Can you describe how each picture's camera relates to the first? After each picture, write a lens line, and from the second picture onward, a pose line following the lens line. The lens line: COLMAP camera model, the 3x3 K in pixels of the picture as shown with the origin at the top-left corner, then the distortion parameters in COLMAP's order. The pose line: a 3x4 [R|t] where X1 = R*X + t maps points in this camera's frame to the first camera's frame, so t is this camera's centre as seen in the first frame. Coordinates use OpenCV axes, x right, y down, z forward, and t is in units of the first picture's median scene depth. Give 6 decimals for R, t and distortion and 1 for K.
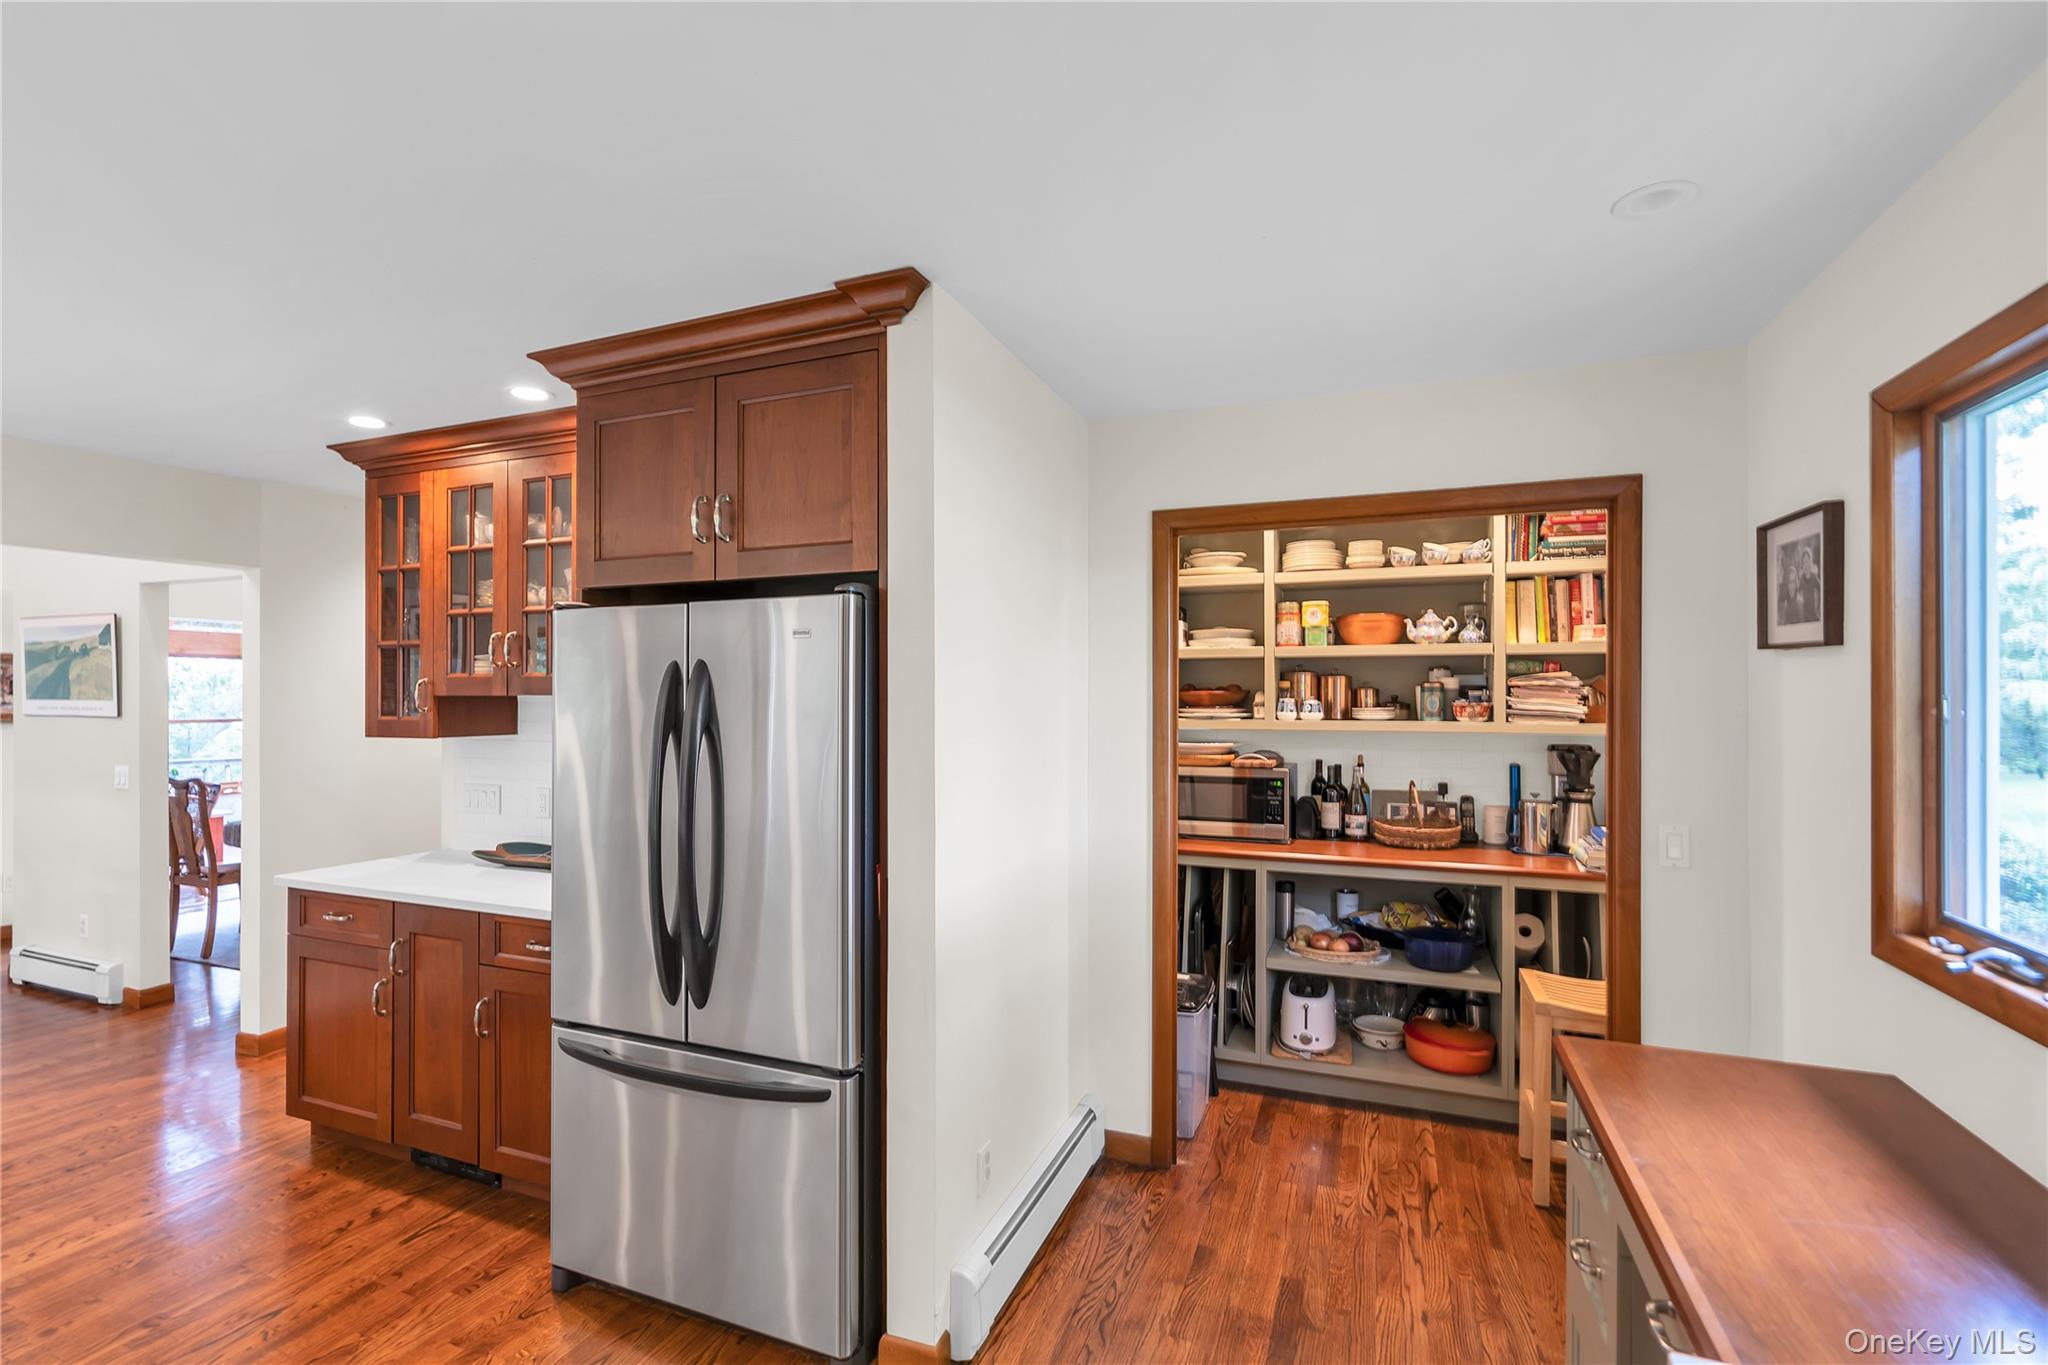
lens RADIAL K [[935.1, 0, 1010.7], [0, 935.1, 700.7], [0, 0, 1]] dist [-0.003040, -0.000426]
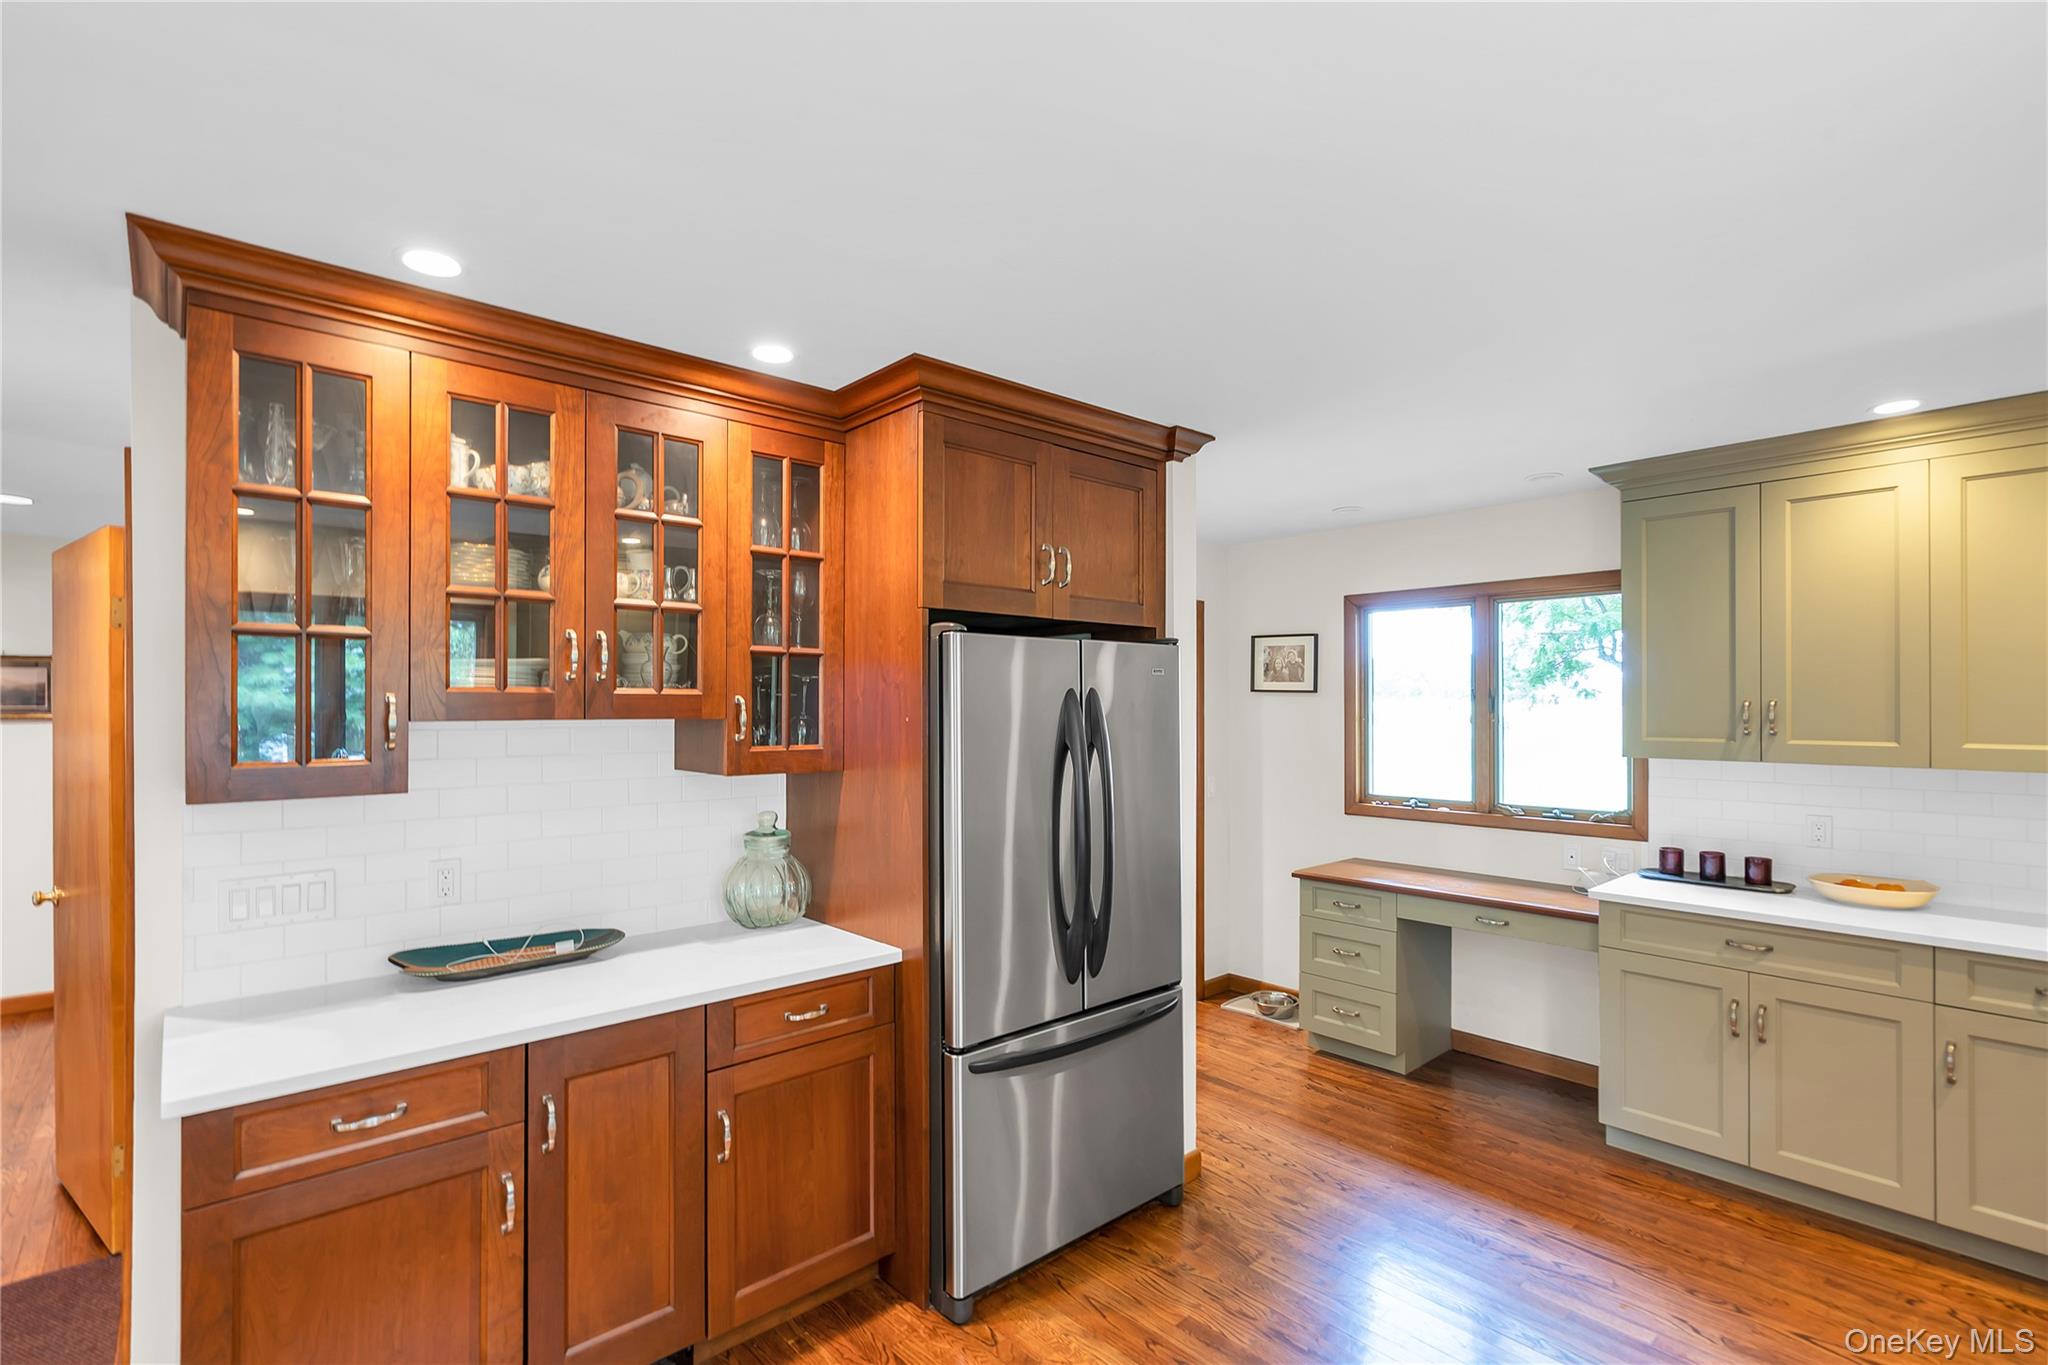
lens RADIAL K [[935.1, 0, 1010.7], [0, 935.1, 700.7], [0, 0, 1]] dist [-0.003040, -0.000426]
pose [[0.442759, 0.006569, 0.896616, -1.420809], [0.003466, 0.999953, -0.009038, -0.016574], [-0.896634, 0.007109, 0.442716, 0.541340]]
